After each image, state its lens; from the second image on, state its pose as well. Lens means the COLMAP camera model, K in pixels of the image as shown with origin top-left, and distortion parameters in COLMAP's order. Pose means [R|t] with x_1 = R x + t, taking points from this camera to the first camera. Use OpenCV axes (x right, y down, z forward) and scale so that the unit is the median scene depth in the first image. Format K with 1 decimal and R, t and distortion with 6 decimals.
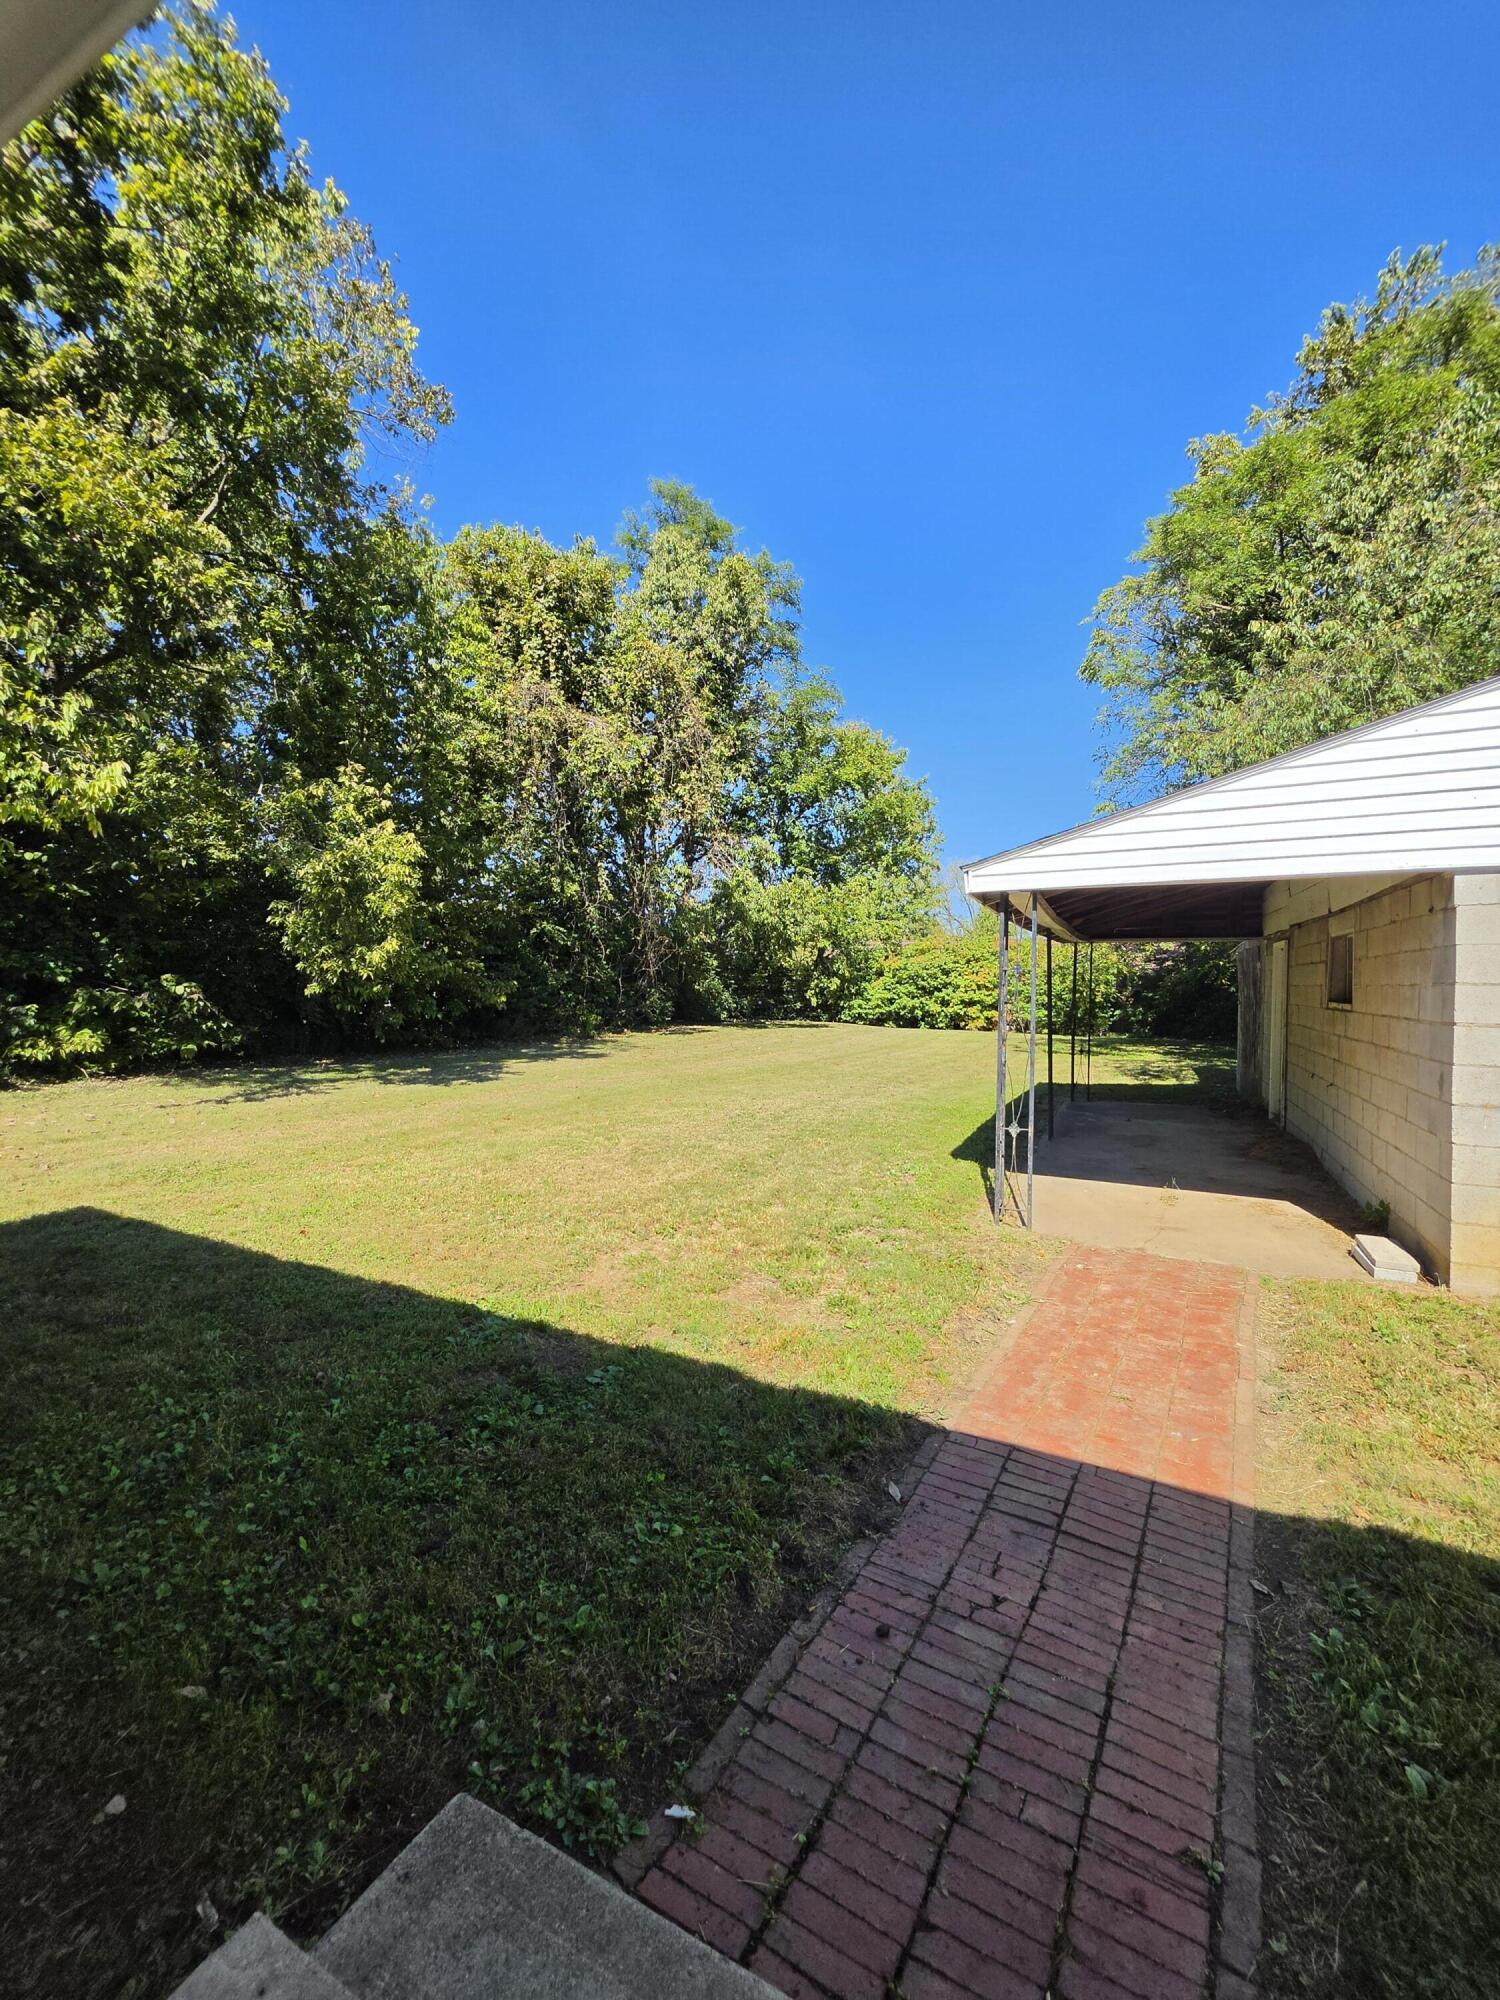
lens RADIAL K [[802.8, 0, 747.1], [0, 802.8, 998.1], [0, 0, 1]] dist [-0.002581, -0.000500]
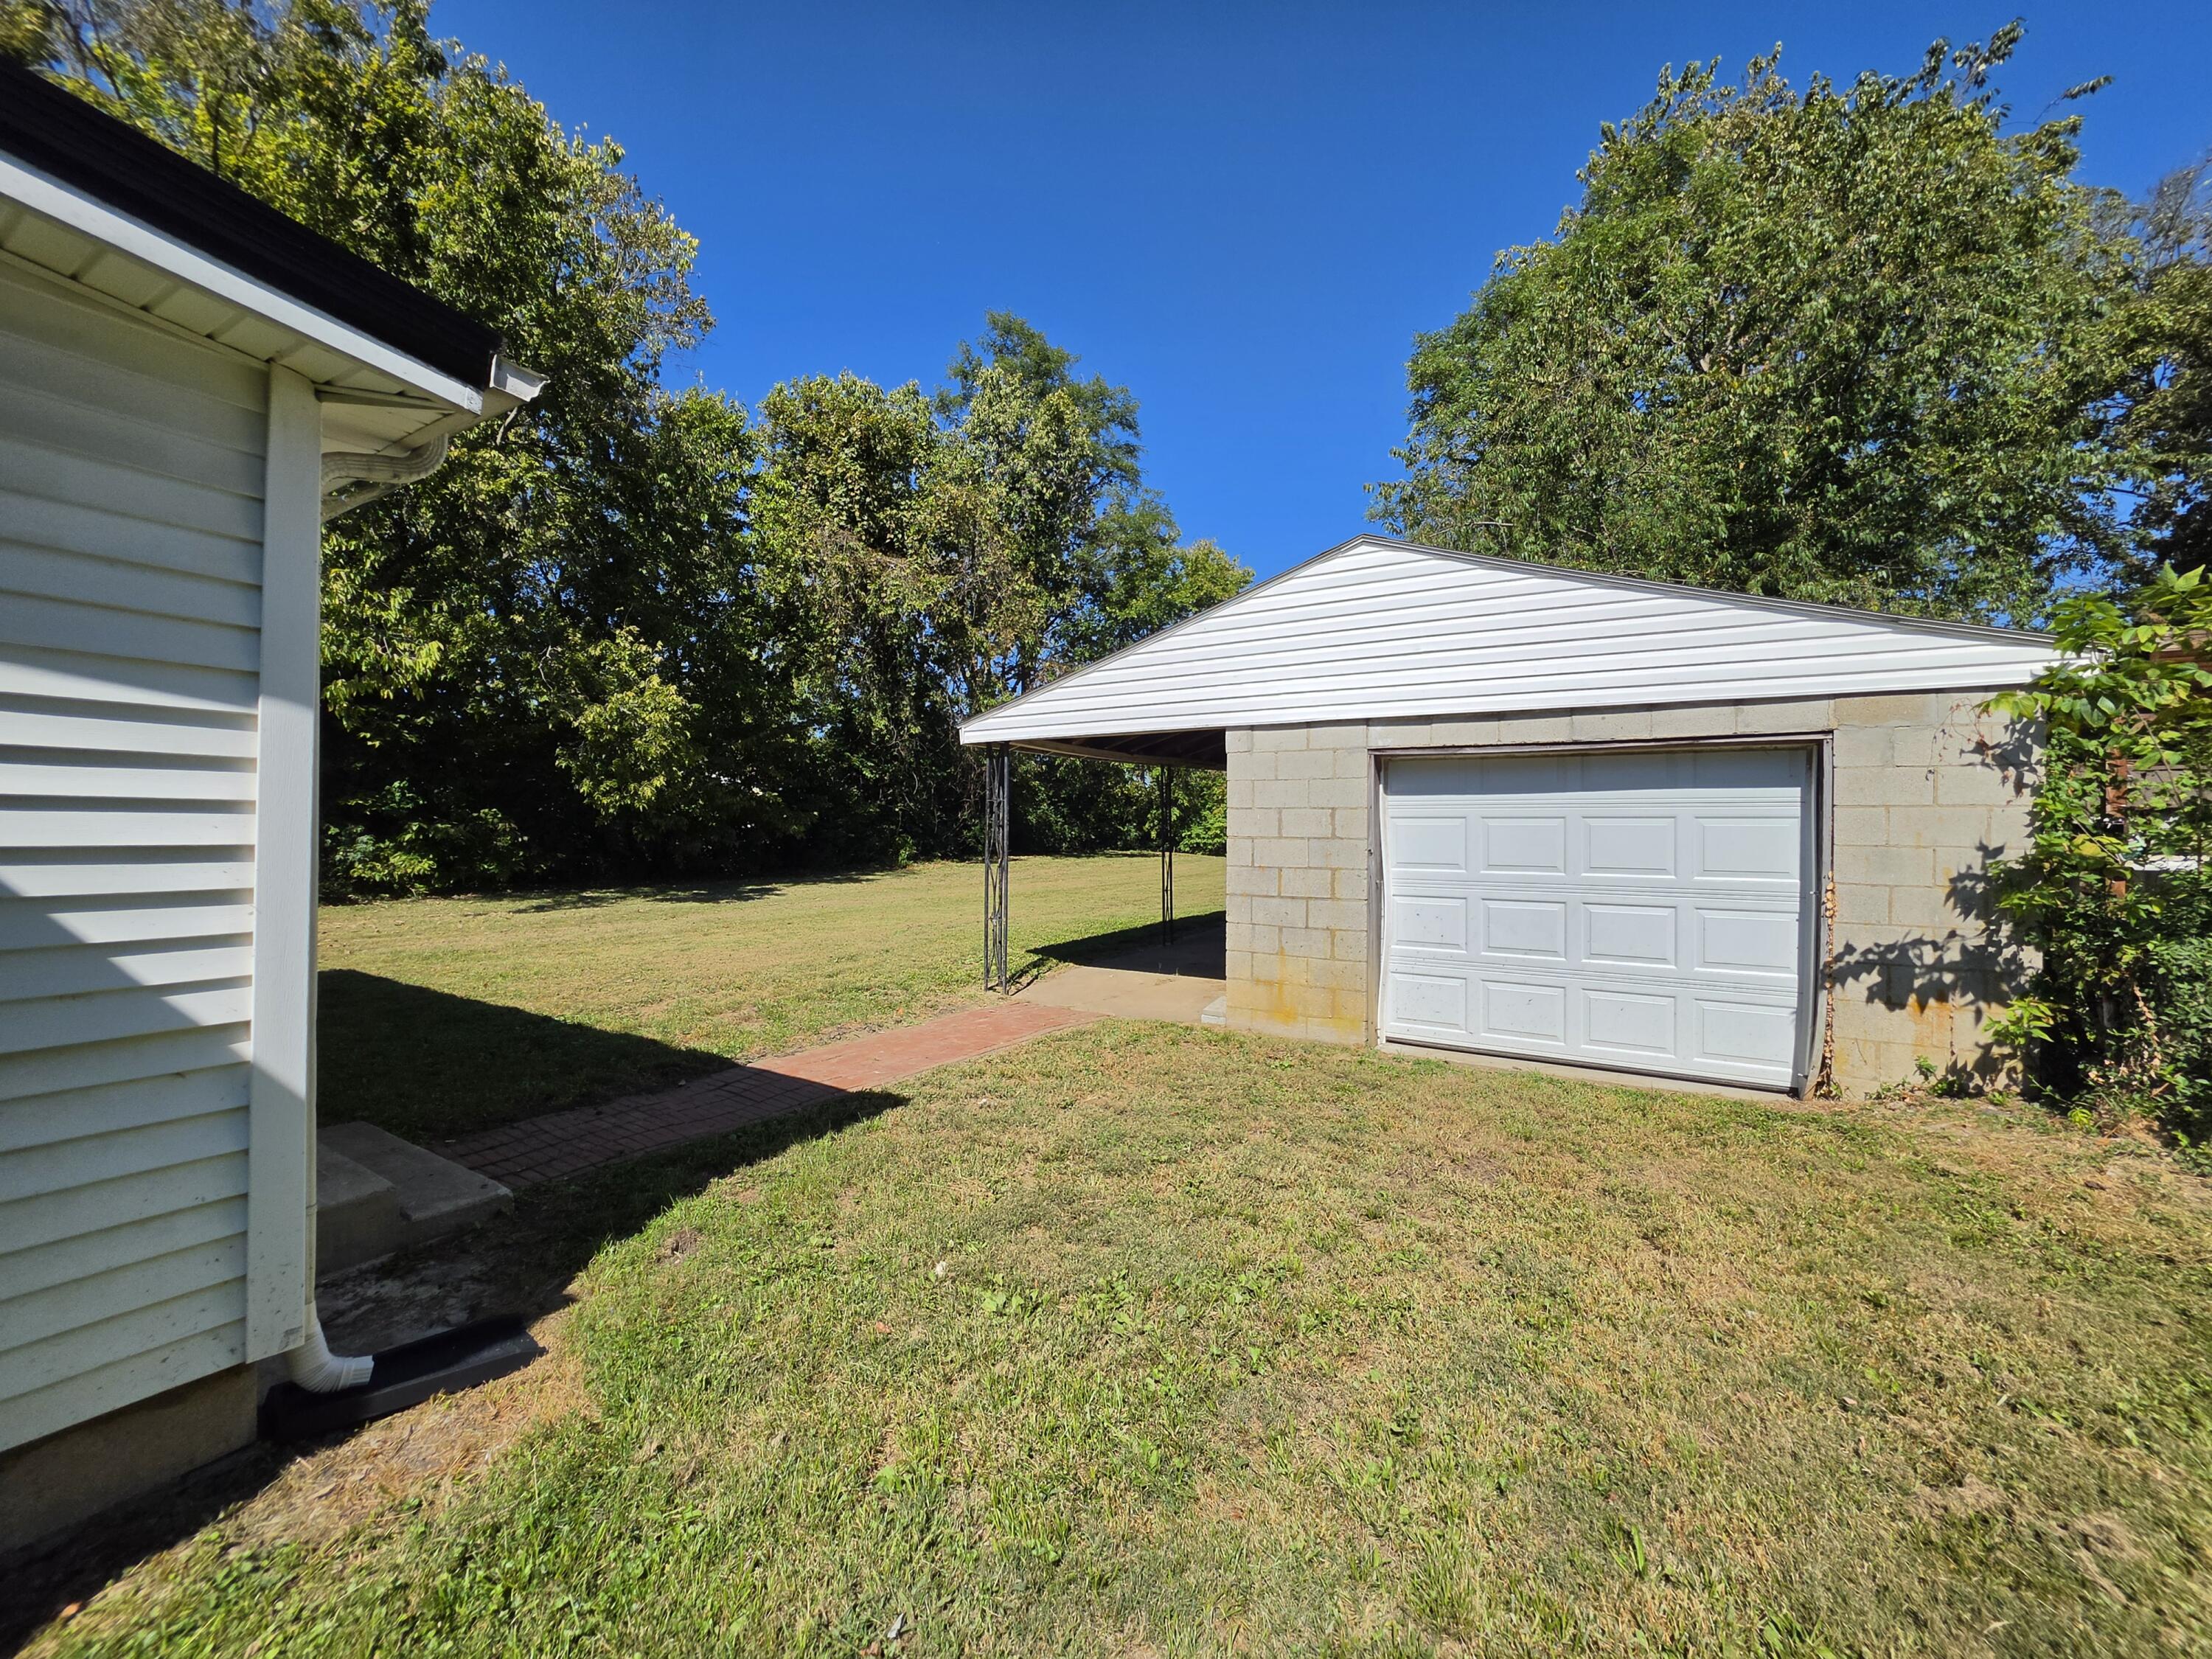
lens RADIAL K [[879.7, 0, 1106.9], [0, 879.7, 824.5], [0, 0, 1]] dist [-0.015386, 0.000146]
pose [[0.997528, -0.003109, -0.070197, 0.171367], [0.002797, 0.999986, -0.004546, 0.001885], [0.070210, 0.004338, 0.997523, -0.127831]]
